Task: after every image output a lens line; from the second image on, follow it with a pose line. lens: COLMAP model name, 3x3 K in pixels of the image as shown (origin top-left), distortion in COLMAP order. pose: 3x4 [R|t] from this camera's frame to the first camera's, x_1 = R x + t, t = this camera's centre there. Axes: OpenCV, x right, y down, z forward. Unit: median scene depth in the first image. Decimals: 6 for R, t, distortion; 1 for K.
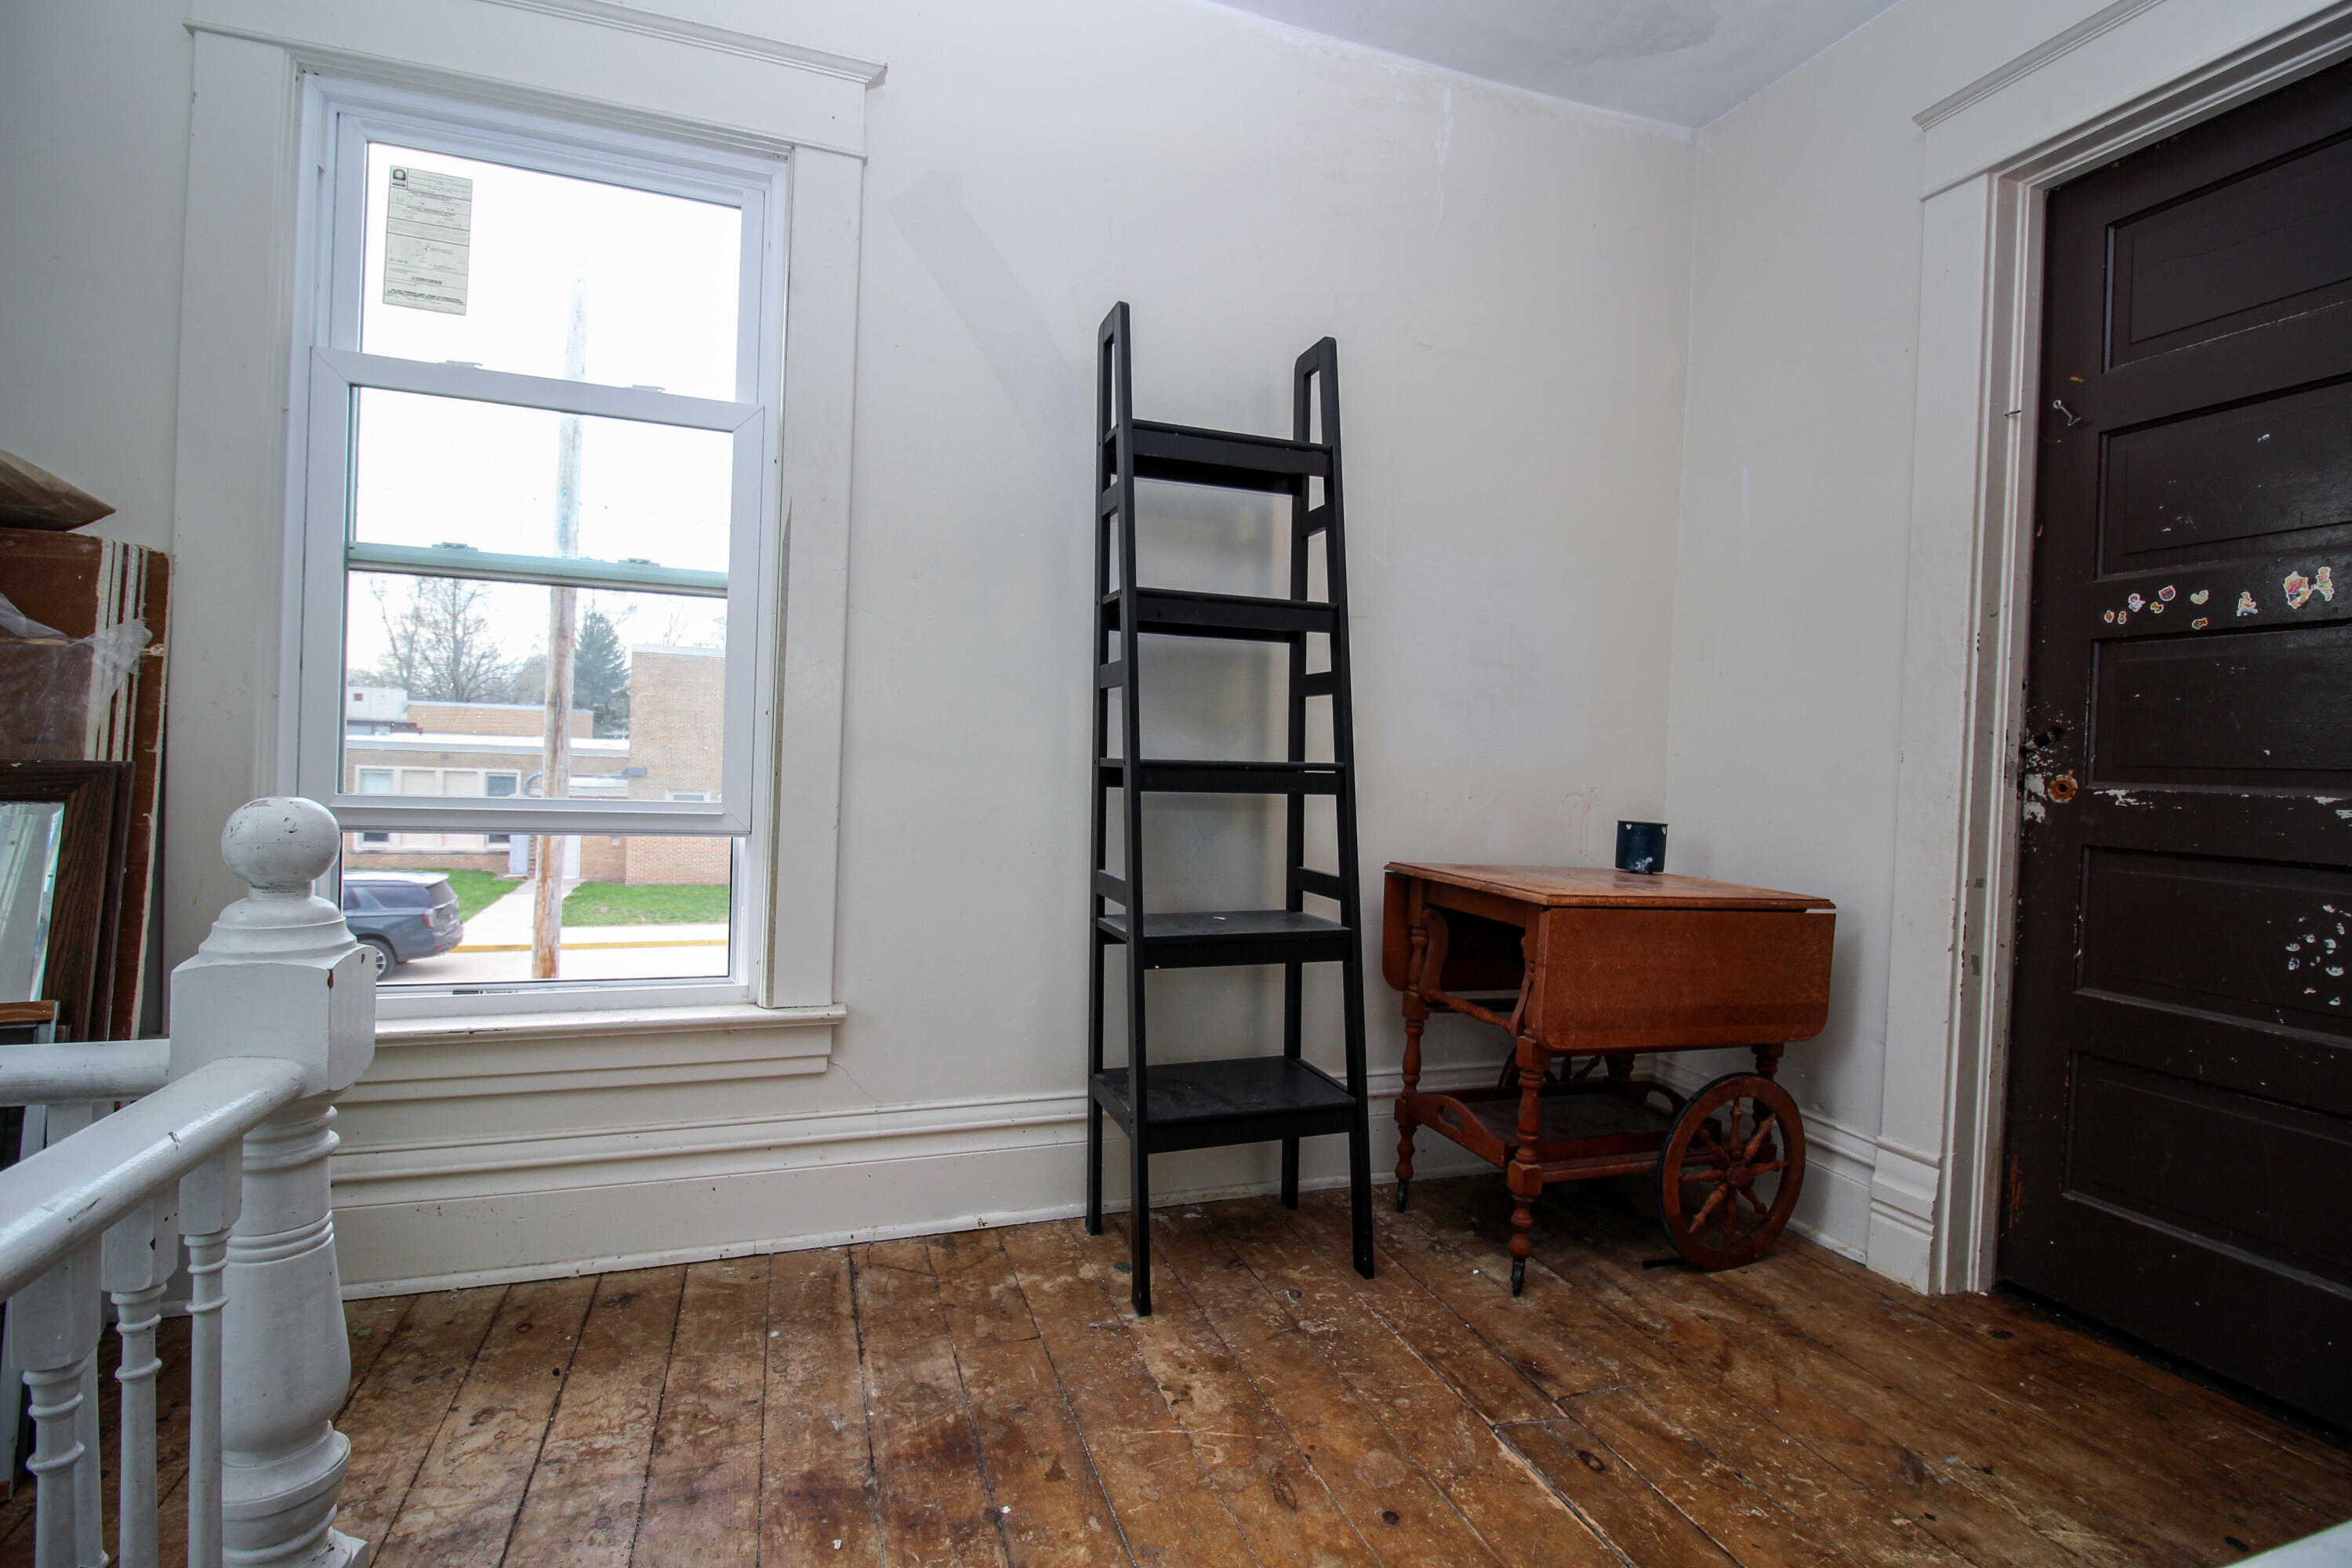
lens RADIAL K [[1090.8, 0, 1175.8], [0, 1090.8, 781.0], [0, 0, 1]] dist [-0.002129, -0.011107]
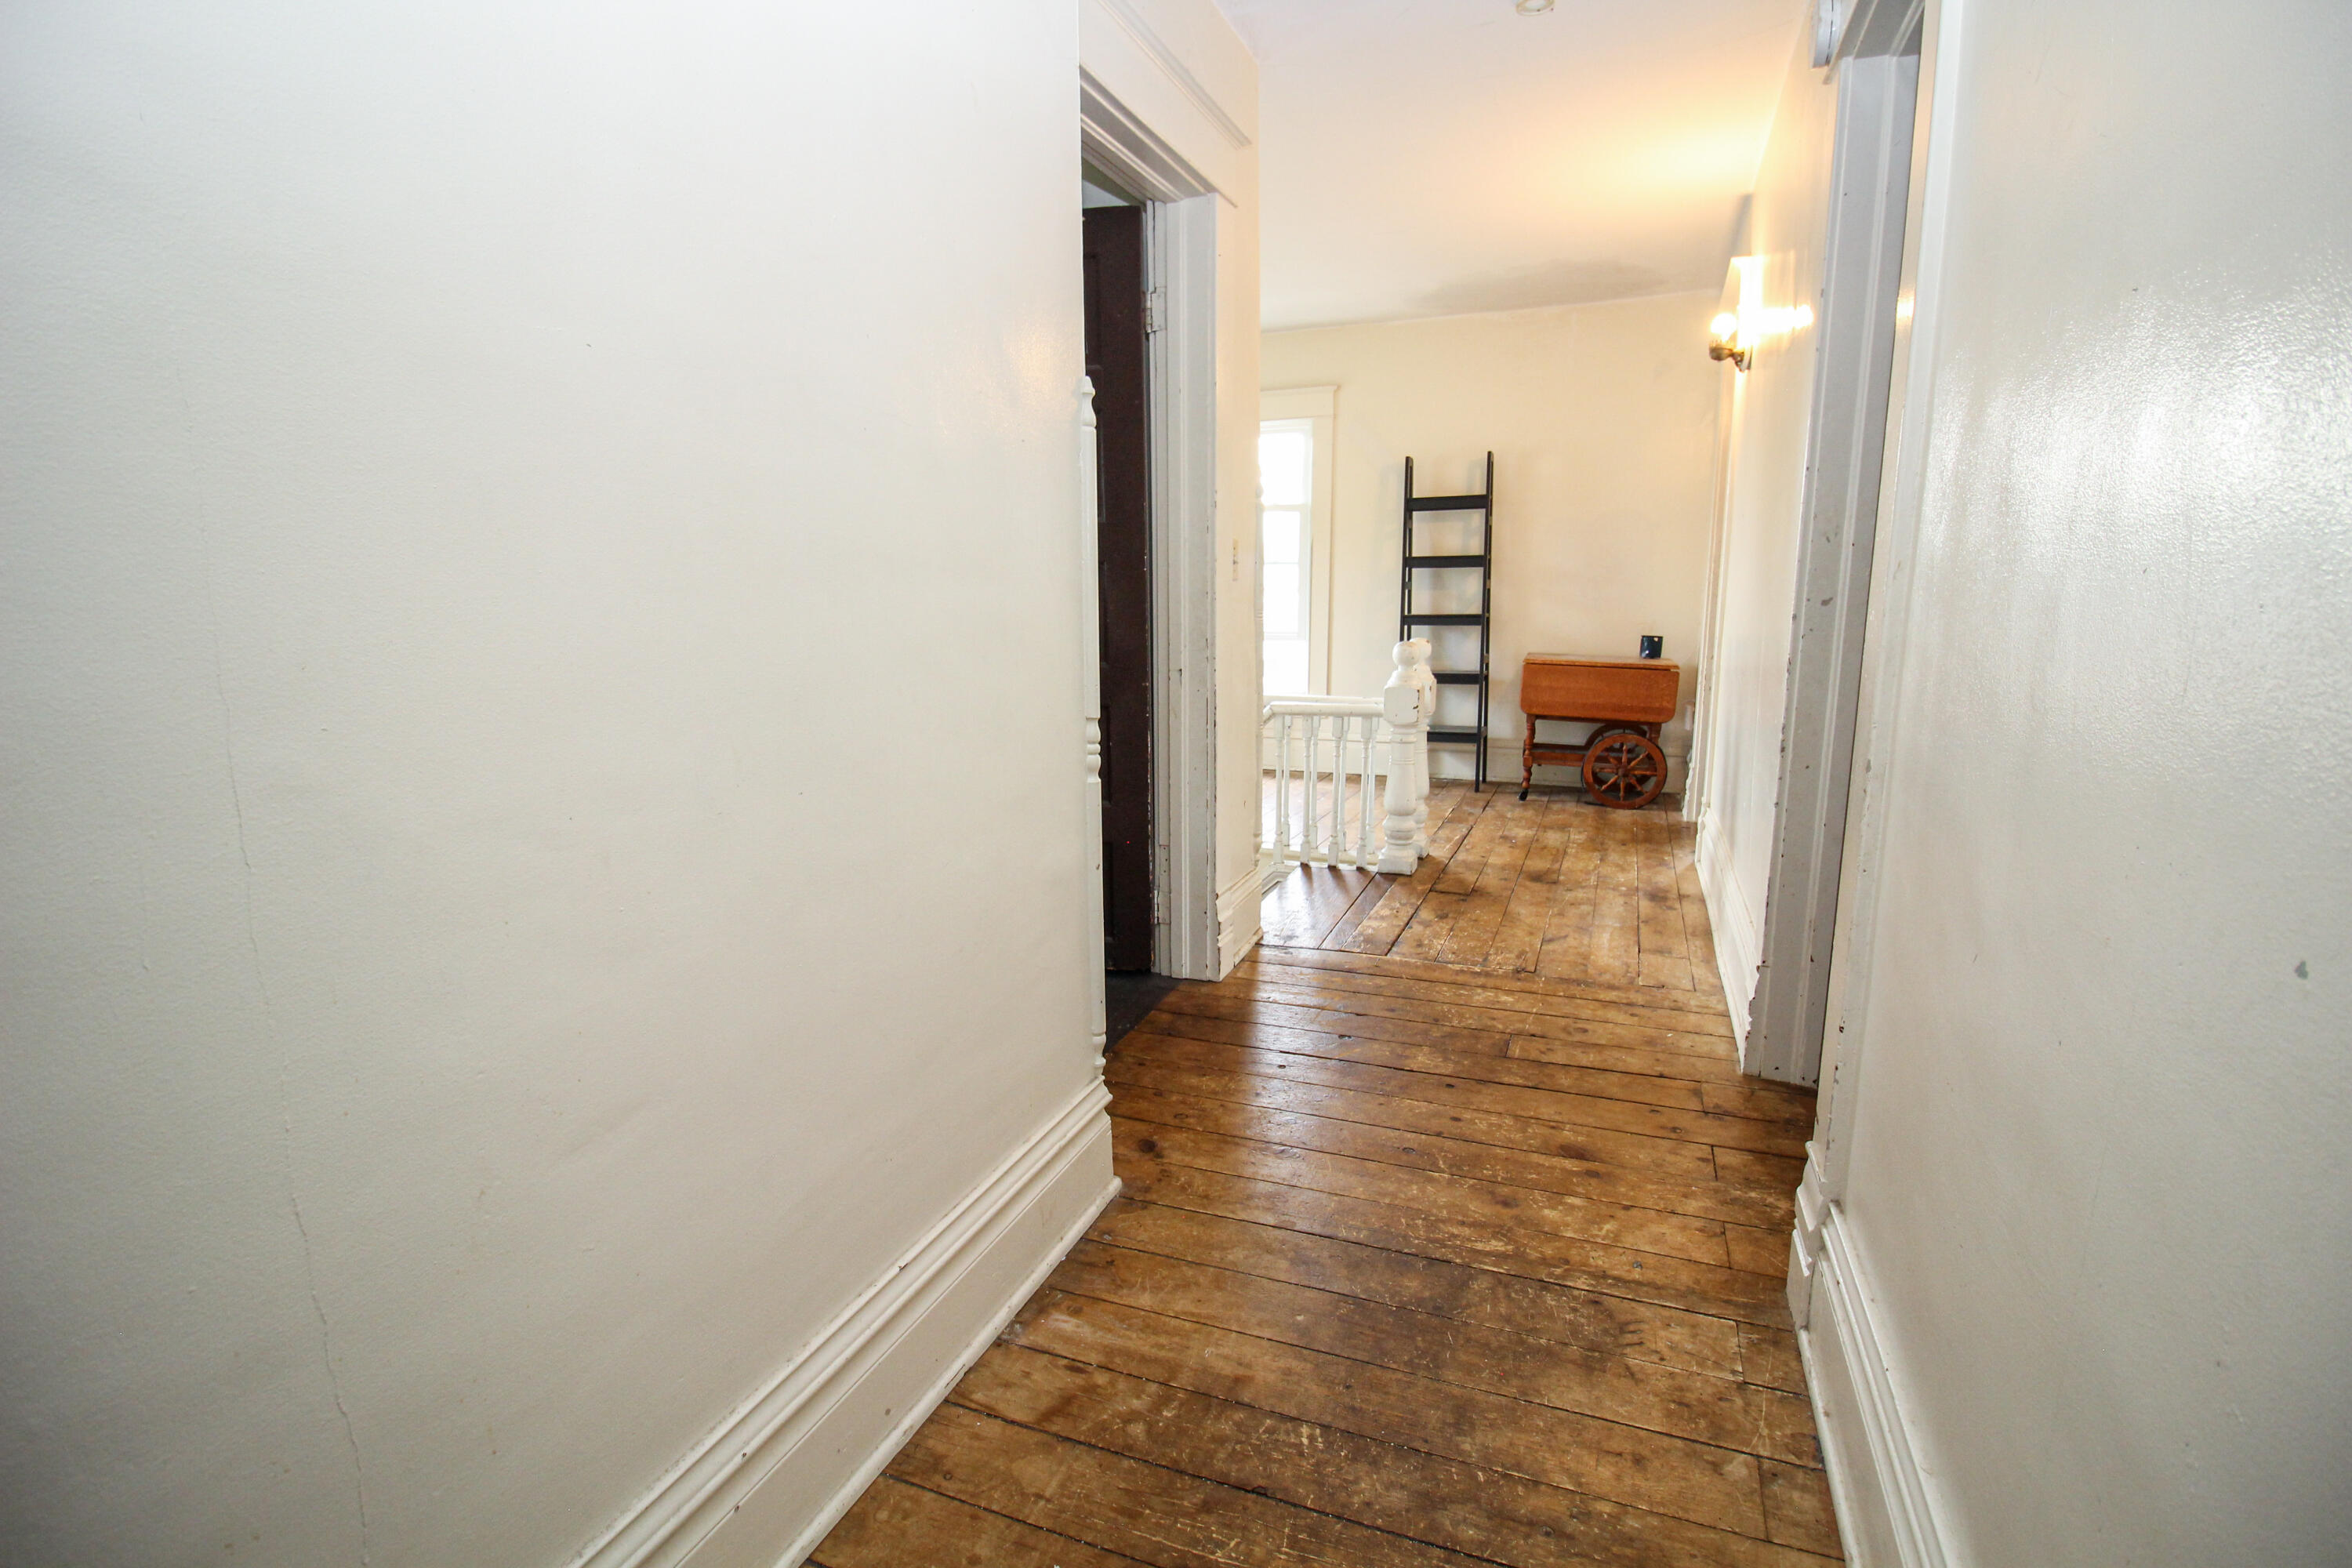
lens RADIAL K [[1090.8, 0, 1179.2], [0, 1090.8, 784.8], [0, 0, 1]] dist [-0.002129, -0.011107]
pose [[0.746570, 0.078210, -0.660694, 1.405357], [0.025139, 0.989041, 0.145484, -0.009286], [0.664832, -0.125223, 0.736422, -1.569236]]
